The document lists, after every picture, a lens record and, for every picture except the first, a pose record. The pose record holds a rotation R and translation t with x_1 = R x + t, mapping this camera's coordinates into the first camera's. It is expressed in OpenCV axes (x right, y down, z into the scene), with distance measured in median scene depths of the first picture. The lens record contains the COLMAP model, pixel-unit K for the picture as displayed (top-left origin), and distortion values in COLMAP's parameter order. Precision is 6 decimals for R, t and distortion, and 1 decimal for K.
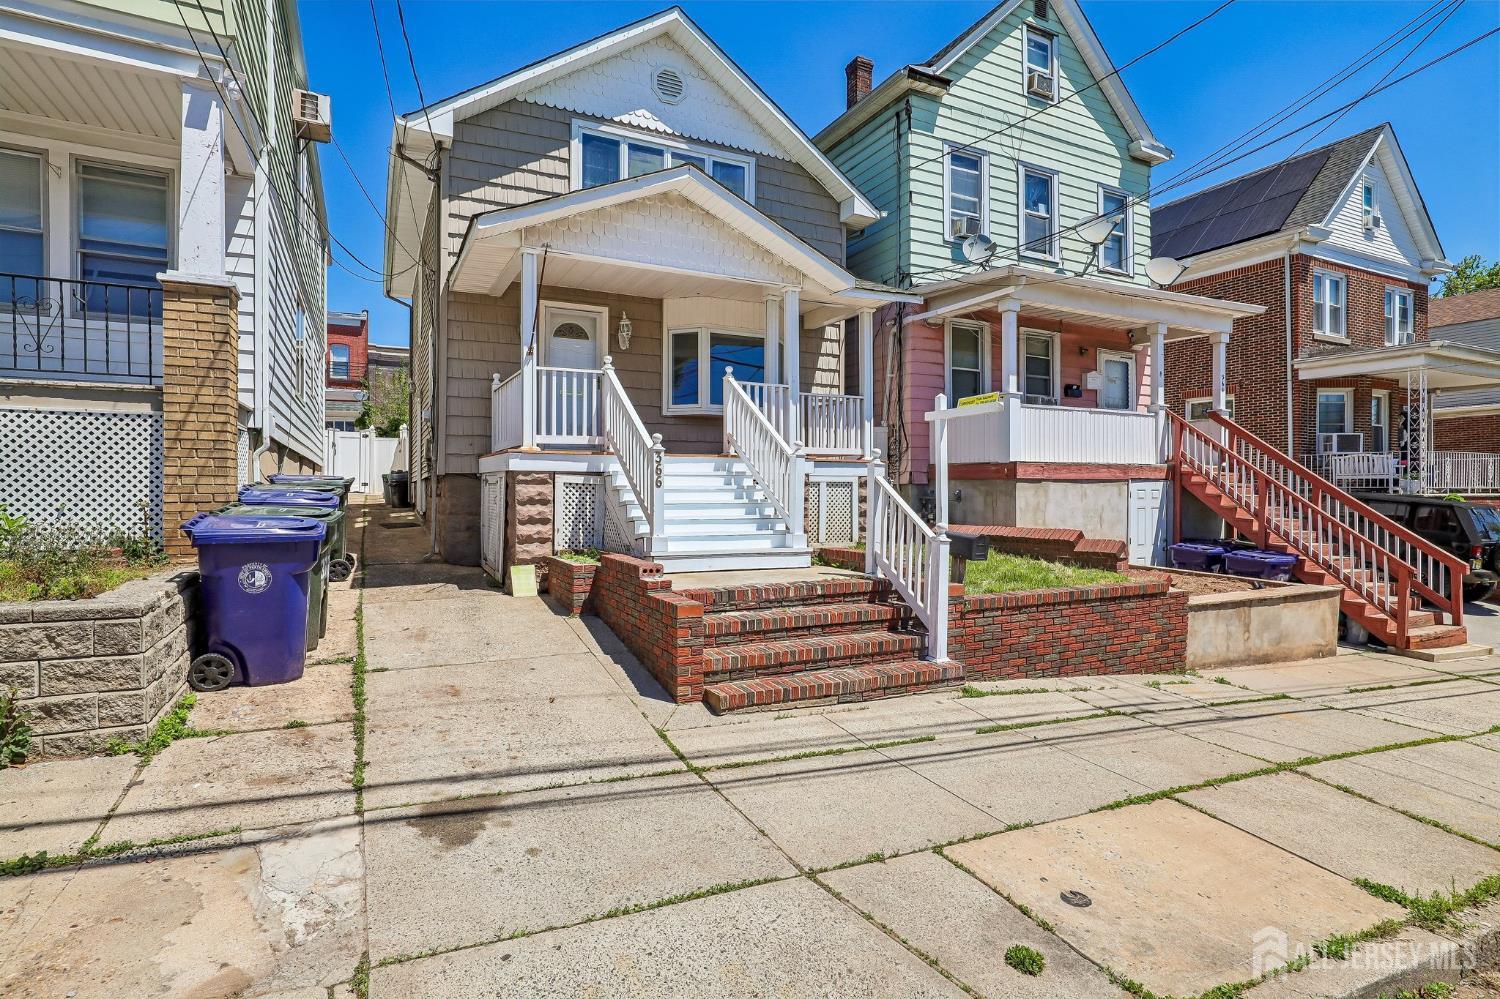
lens RADIAL K [[789.9, 0, 749.2], [0, 789.9, 495.9], [0, 0, 1]] dist [-0.019395, 0.007941]
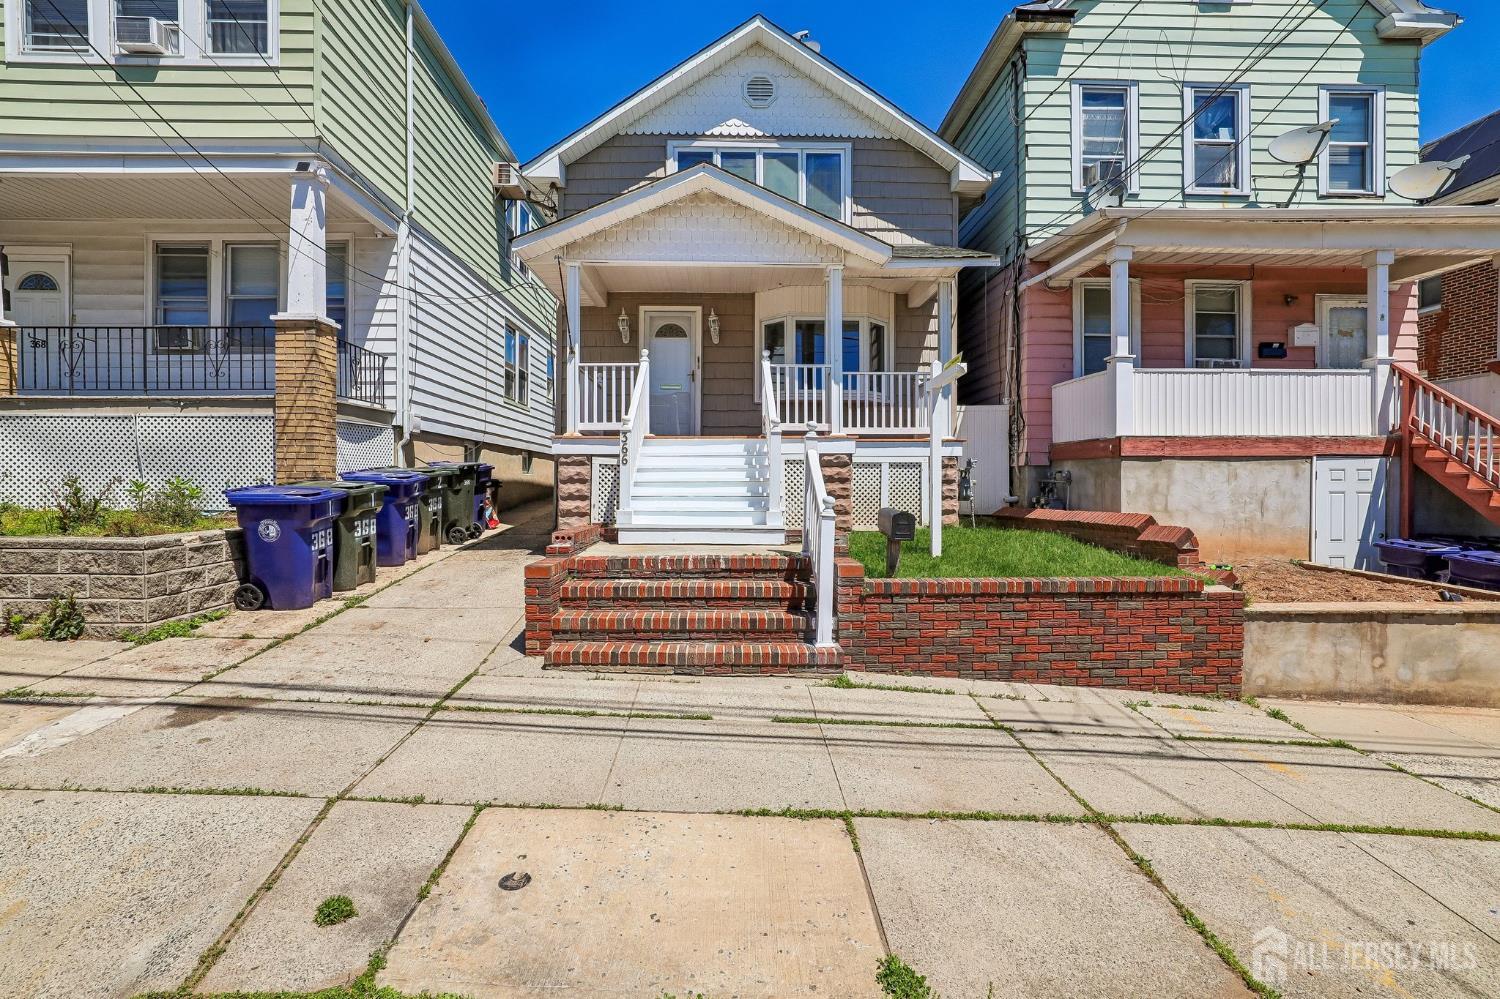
lens RADIAL K [[738.2, 0, 744.5], [0, 738.2, 492.4], [0, 0, 1]] dist [-0.025474, 0.006525]
pose [[0.896894, 0.003134, -0.442234, 0.433902], [-0.002009, 0.999993, 0.003012, 0.021092], [0.442241, -0.001813, 0.896895, 0.143636]]
